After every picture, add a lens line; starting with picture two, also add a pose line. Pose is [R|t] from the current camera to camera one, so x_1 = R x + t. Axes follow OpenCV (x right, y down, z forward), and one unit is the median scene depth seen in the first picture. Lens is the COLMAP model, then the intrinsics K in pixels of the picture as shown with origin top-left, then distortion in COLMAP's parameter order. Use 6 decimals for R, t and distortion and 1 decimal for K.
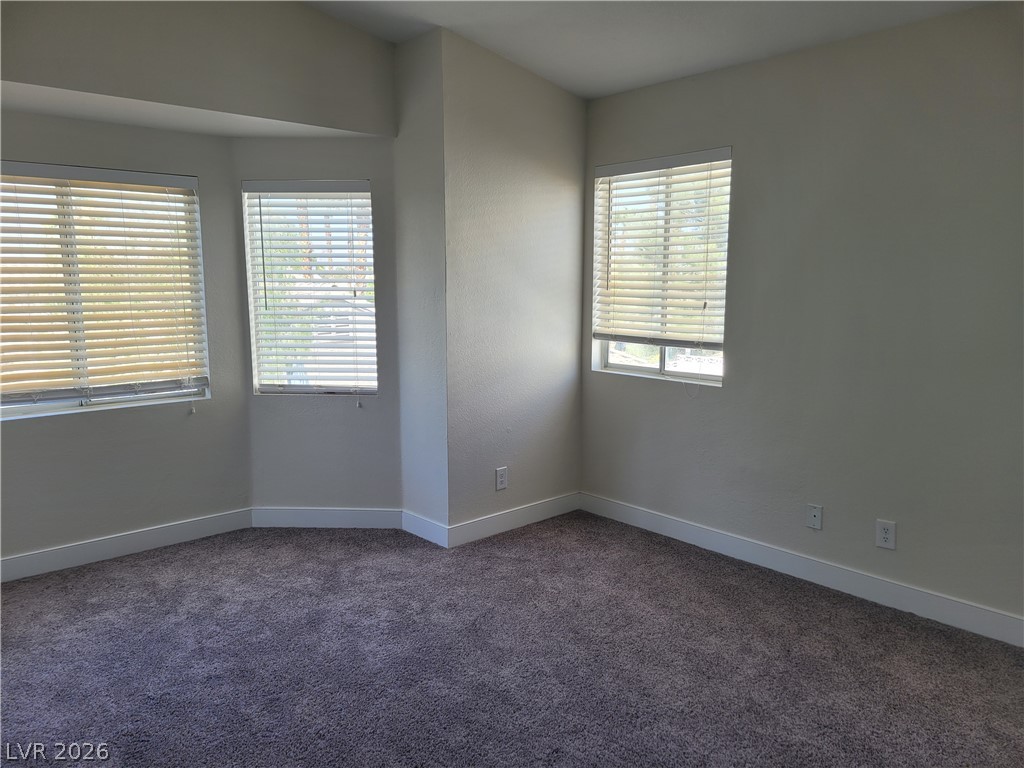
lens RADIAL K [[766.0, 0, 509.3], [0, 766.0, 388.0], [0, 0, 1]] dist [0.068965, -0.051632]
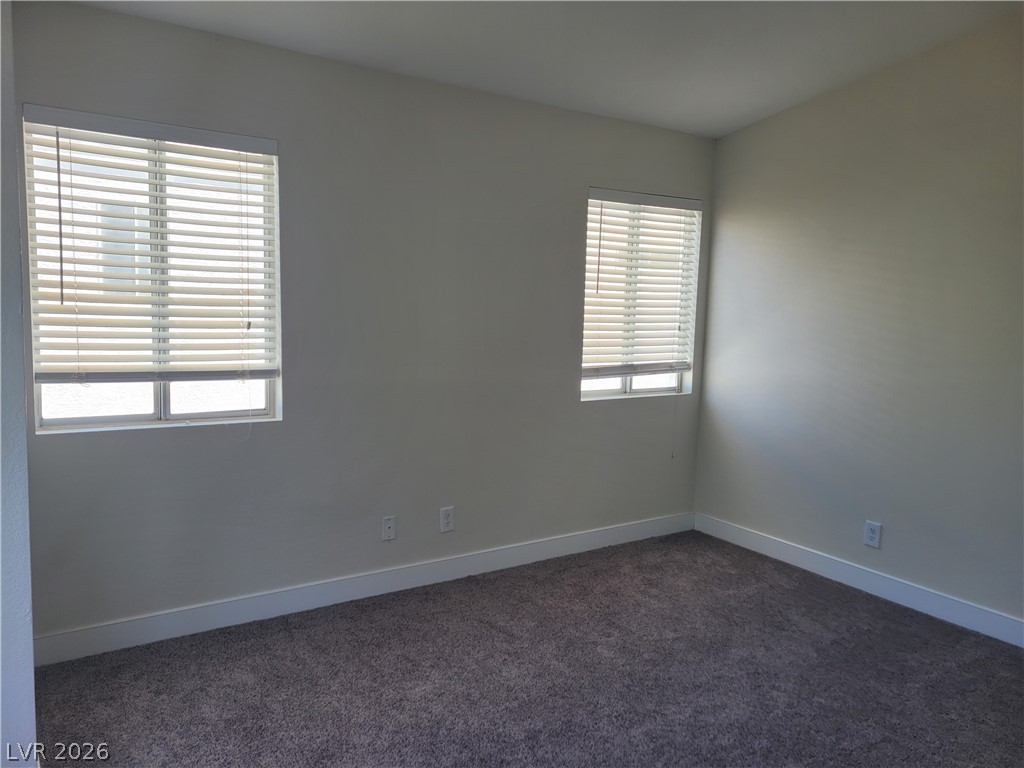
lens RADIAL K [[766.0, 0, 507.5], [0, 766.0, 366.7], [0, 0, 1]] dist [0.068965, -0.051632]
pose [[0.128952, -0.085859, 0.987927, -0.526081], [0.106913, 0.991642, 0.072227, -0.094461], [-0.985871, 0.096308, 0.137053, 0.626983]]
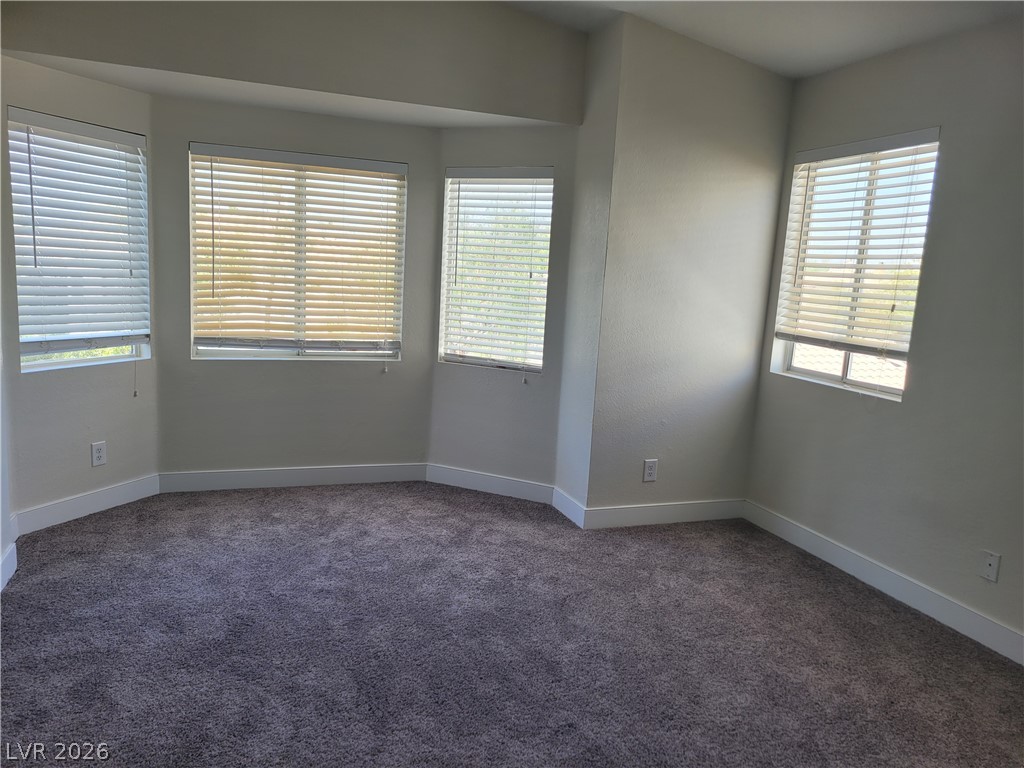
lens RADIAL K [[766.0, 0, 505.6], [0, 766.0, 387.2], [0, 0, 1]] dist [0.068965, -0.051632]
pose [[0.925790, 0.109114, -0.361949, 0.176551], [-0.108231, 0.993865, 0.022779, 0.010255], [0.362214, 0.018085, 0.931920, 0.013864]]
